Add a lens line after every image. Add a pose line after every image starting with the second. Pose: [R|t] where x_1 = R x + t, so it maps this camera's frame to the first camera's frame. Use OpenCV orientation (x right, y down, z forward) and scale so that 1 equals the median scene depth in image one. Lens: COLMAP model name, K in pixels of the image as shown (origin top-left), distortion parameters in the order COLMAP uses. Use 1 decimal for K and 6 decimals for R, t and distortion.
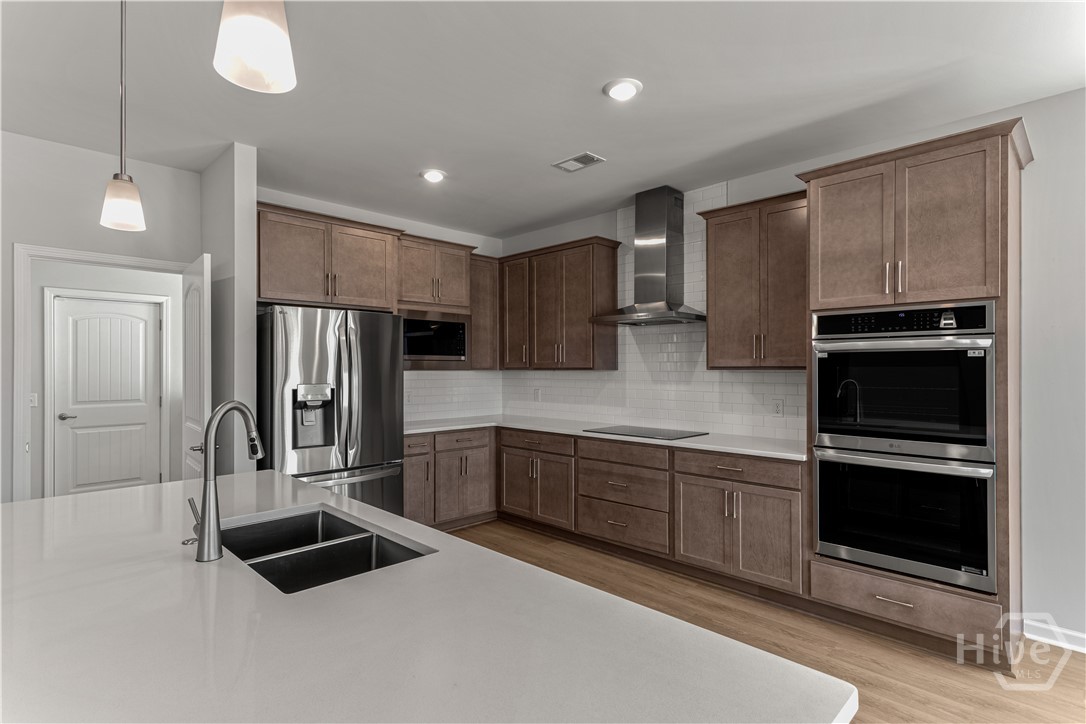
lens RADIAL K [[533.6, 0, 538.8], [0, 533.6, 367.7], [0, 0, 1]] dist [0.000303, 0.000153]
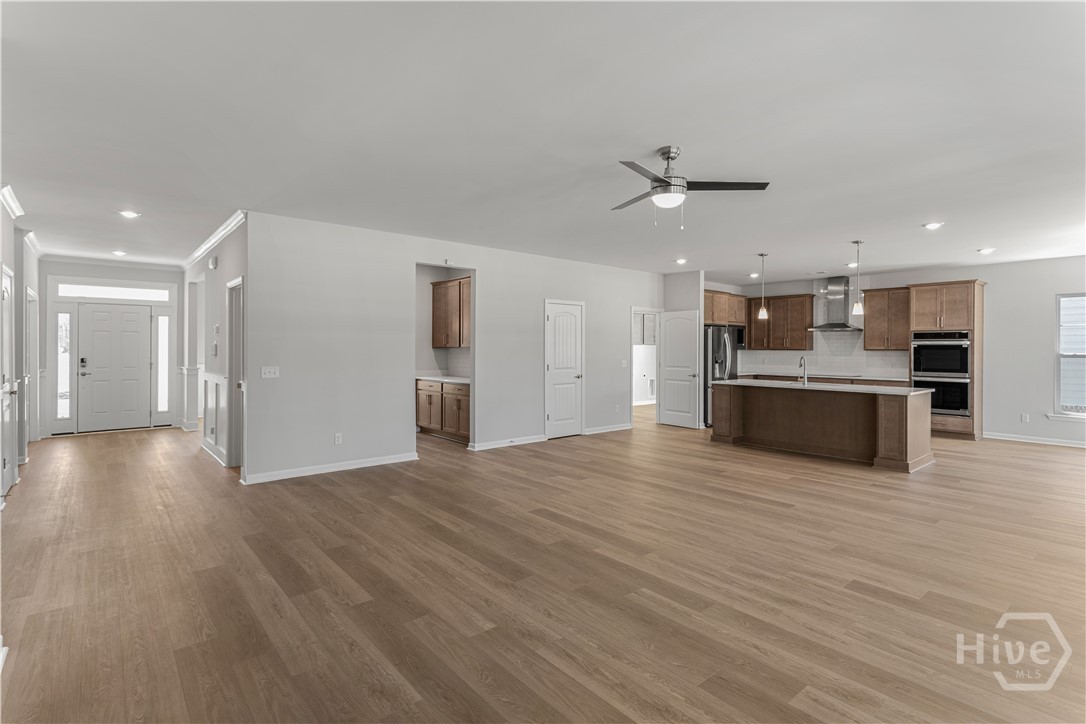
lens RADIAL K [[520.5, 0, 542.6], [0, 520.5, 351.6], [0, 0, 1]] dist [0.003933, 0.000909]
pose [[0.997966, 0.005460, -0.063511, -1.374888], [-0.004949, 0.999954, 0.008204, -0.005072], [0.063553, -0.007873, 0.997947, -2.068119]]
